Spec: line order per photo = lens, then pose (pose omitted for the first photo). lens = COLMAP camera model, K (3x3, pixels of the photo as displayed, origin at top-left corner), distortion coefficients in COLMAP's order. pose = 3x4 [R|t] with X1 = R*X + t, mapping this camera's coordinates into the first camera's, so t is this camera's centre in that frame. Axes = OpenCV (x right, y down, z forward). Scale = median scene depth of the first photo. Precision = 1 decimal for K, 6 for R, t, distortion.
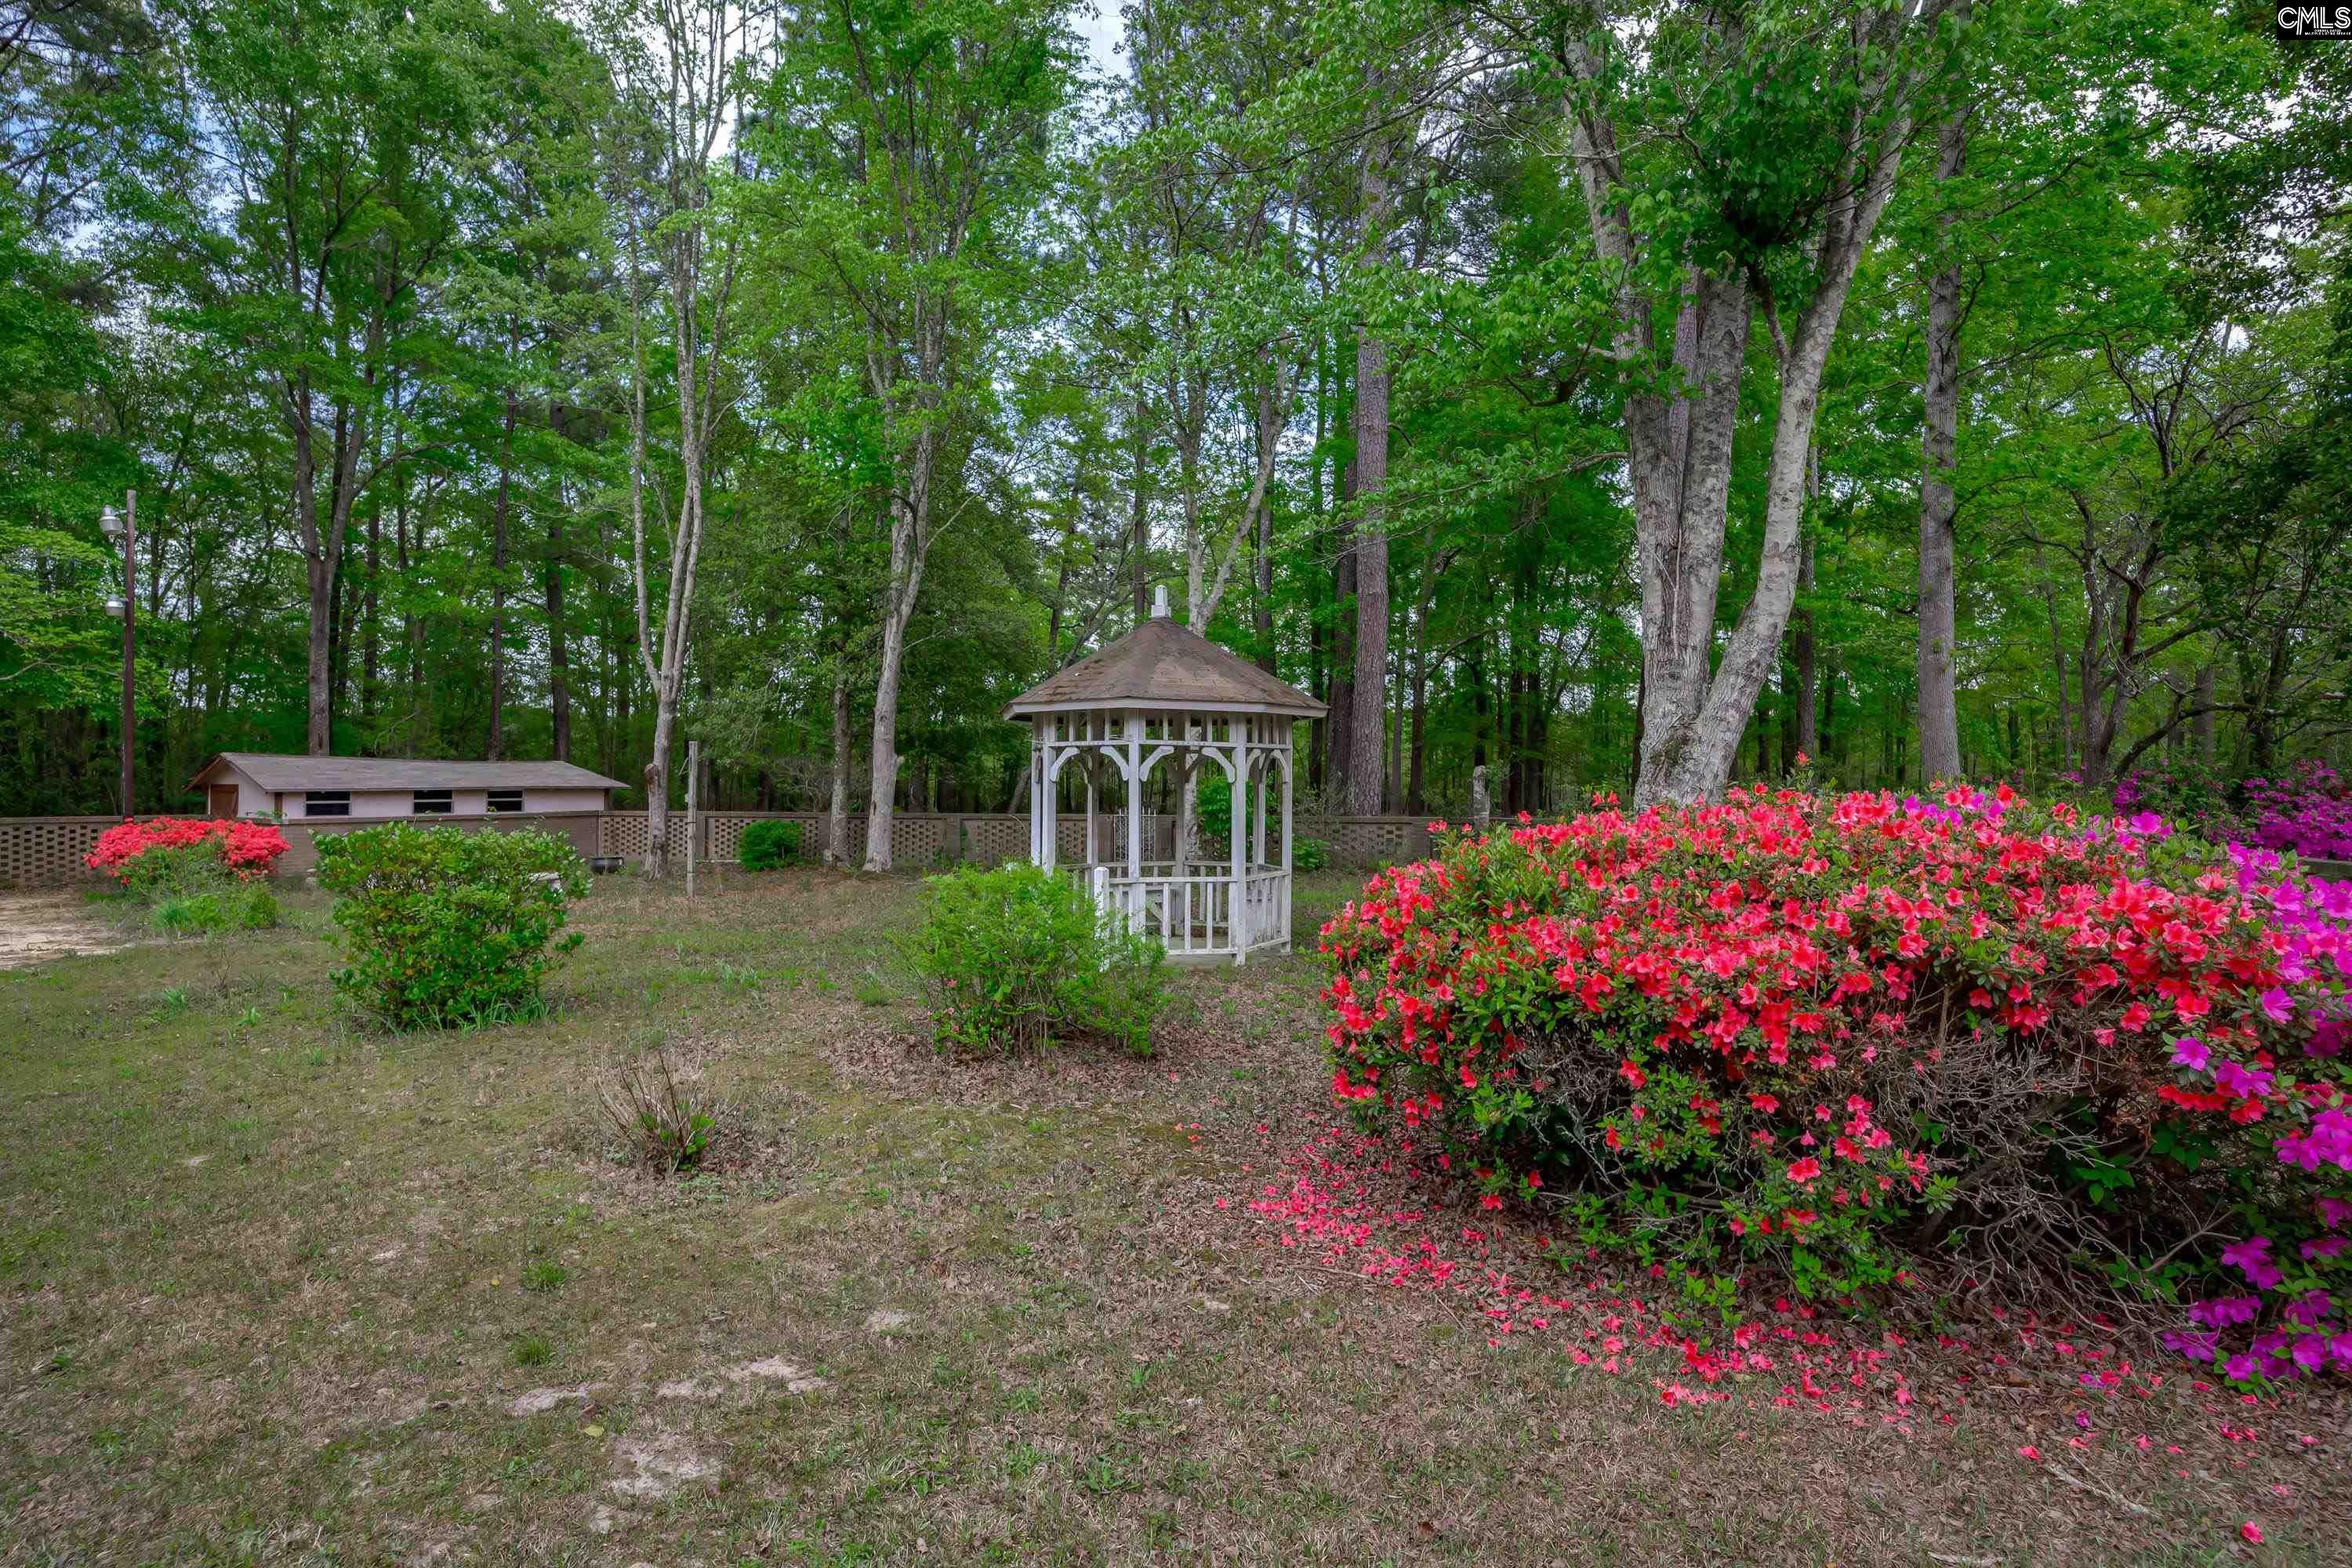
lens RADIAL K [[1178.6, 0, 1169.5], [0, 1178.6, 791.6], [0, 0, 1]] dist [-0.007469, -0.000336]
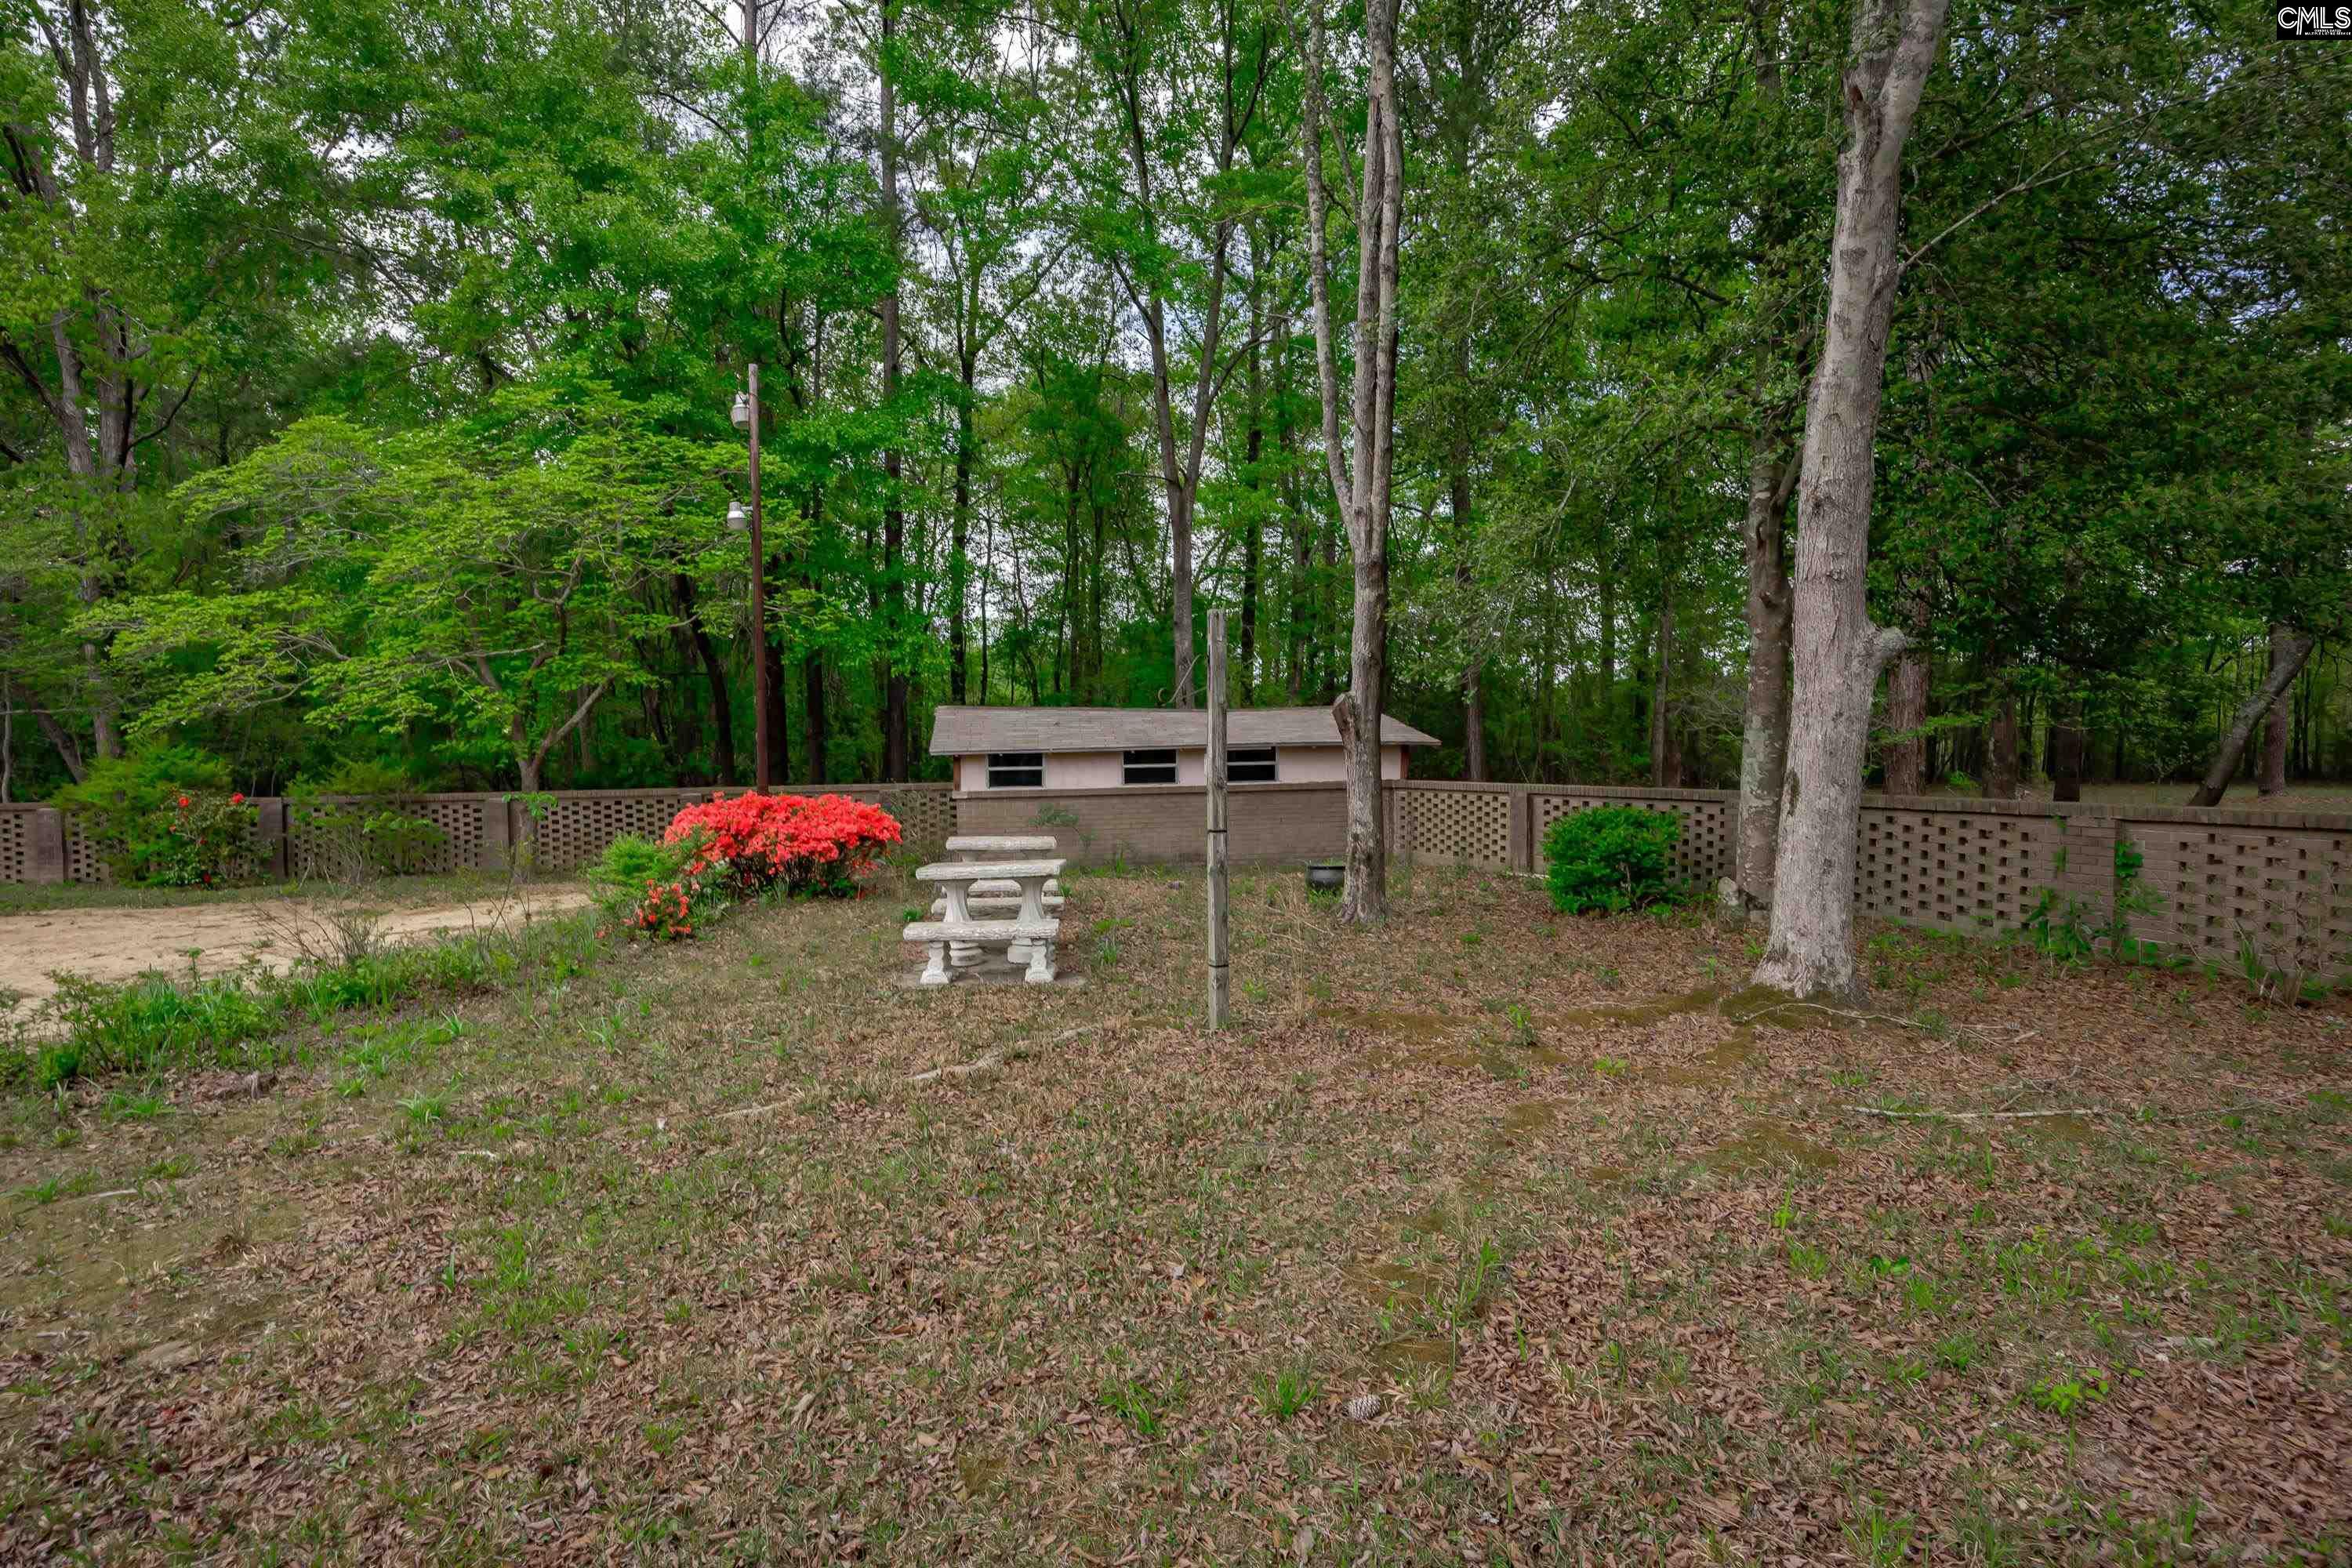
lens RADIAL K [[1178.6, 0, 1169.5], [0, 1178.6, 791.6], [0, 0, 1]] dist [-0.007469, -0.000336]
pose [[0.668556, 0.016738, -0.743473, -0.109495], [0.008704, 0.999502, 0.030329, 0.002129], [0.743610, -0.026748, 0.668078, 0.574573]]
